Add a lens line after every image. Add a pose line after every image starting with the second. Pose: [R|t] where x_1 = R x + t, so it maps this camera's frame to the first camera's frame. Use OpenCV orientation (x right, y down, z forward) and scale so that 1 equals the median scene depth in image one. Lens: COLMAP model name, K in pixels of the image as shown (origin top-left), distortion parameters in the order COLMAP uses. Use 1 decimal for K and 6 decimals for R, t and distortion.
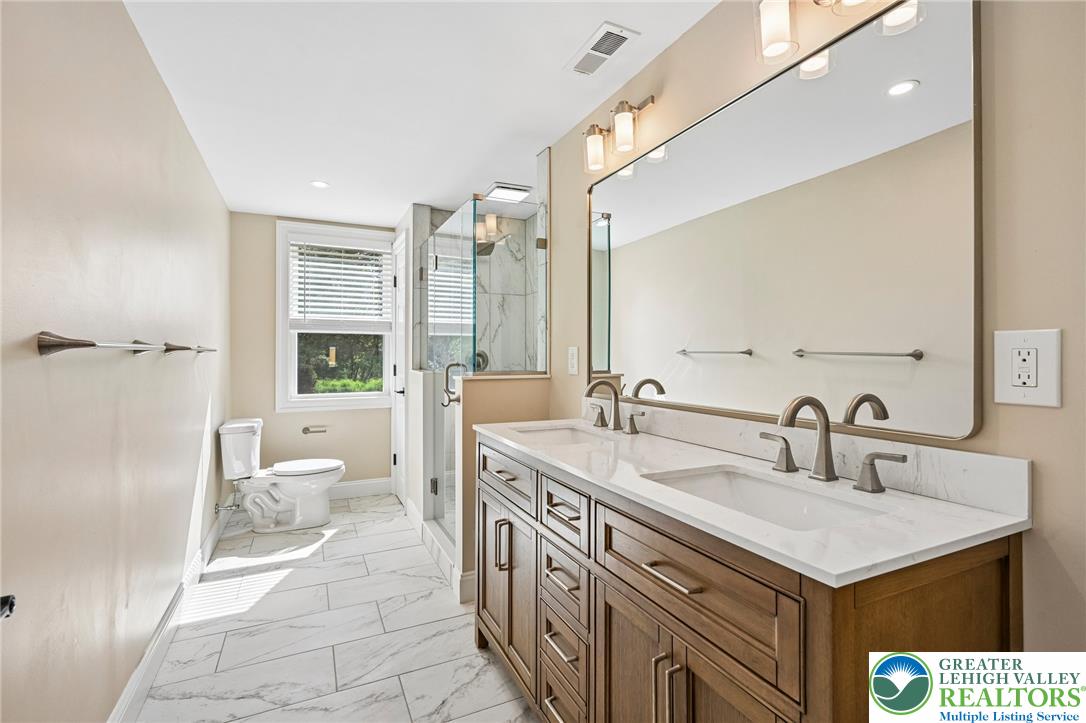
lens RADIAL K [[485.9, 0, 538.6], [0, 485.9, 356.3], [0, 0, 1]] dist [-0.014390, 0.000067]
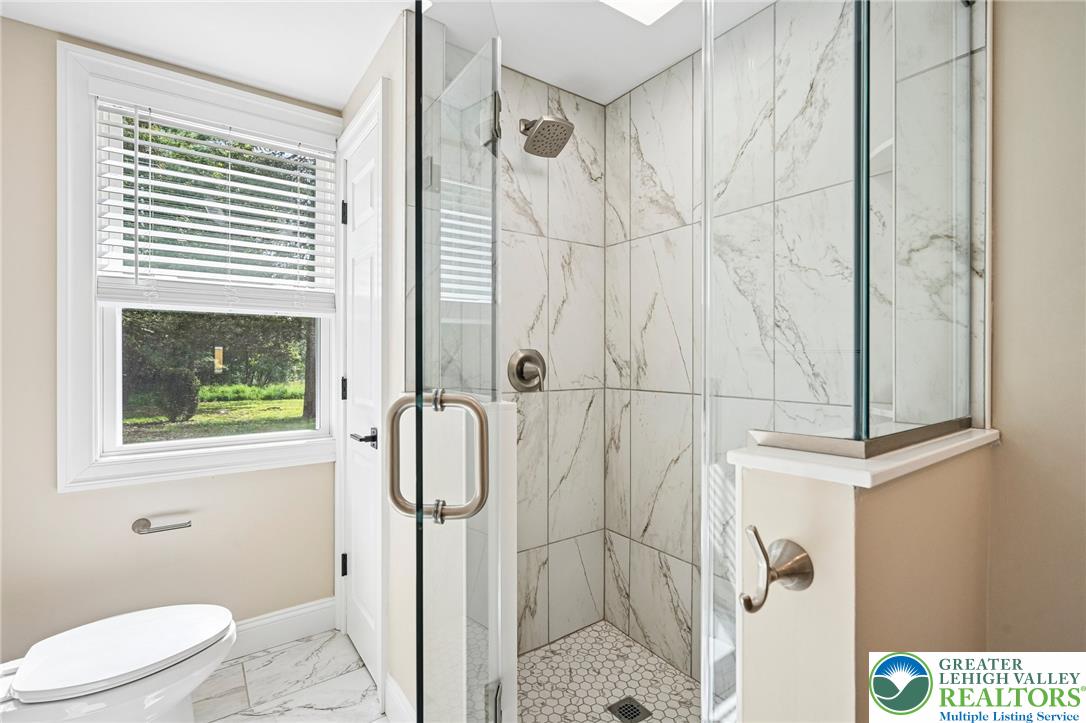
lens RADIAL K [[485.9, 0, 541.7], [0, 485.9, 361.6], [0, 0, 1]] dist [-0.014390, 0.000067]
pose [[0.983619, 0.000885, 0.180258, -0.186808], [-0.002070, 0.999977, 0.006388, -0.002692], [-0.180248, -0.006657, 0.983599, 0.473687]]
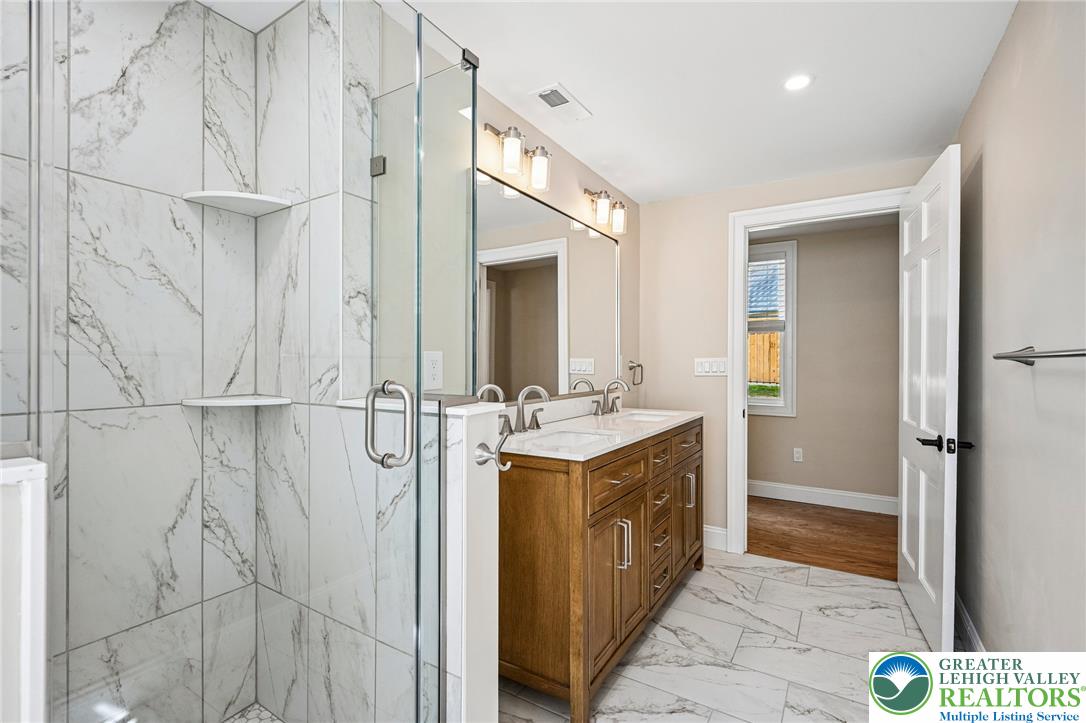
lens RADIAL K [[485.9, 0, 535.7], [0, 485.9, 360.7], [0, 0, 1]] dist [-0.014390, 0.000067]
pose [[-0.537529, 0.002013, 0.843243, -0.359384], [-0.000140, 0.999997, -0.002477, -0.002324], [-0.843245, -0.001450, -0.537527, 0.719149]]
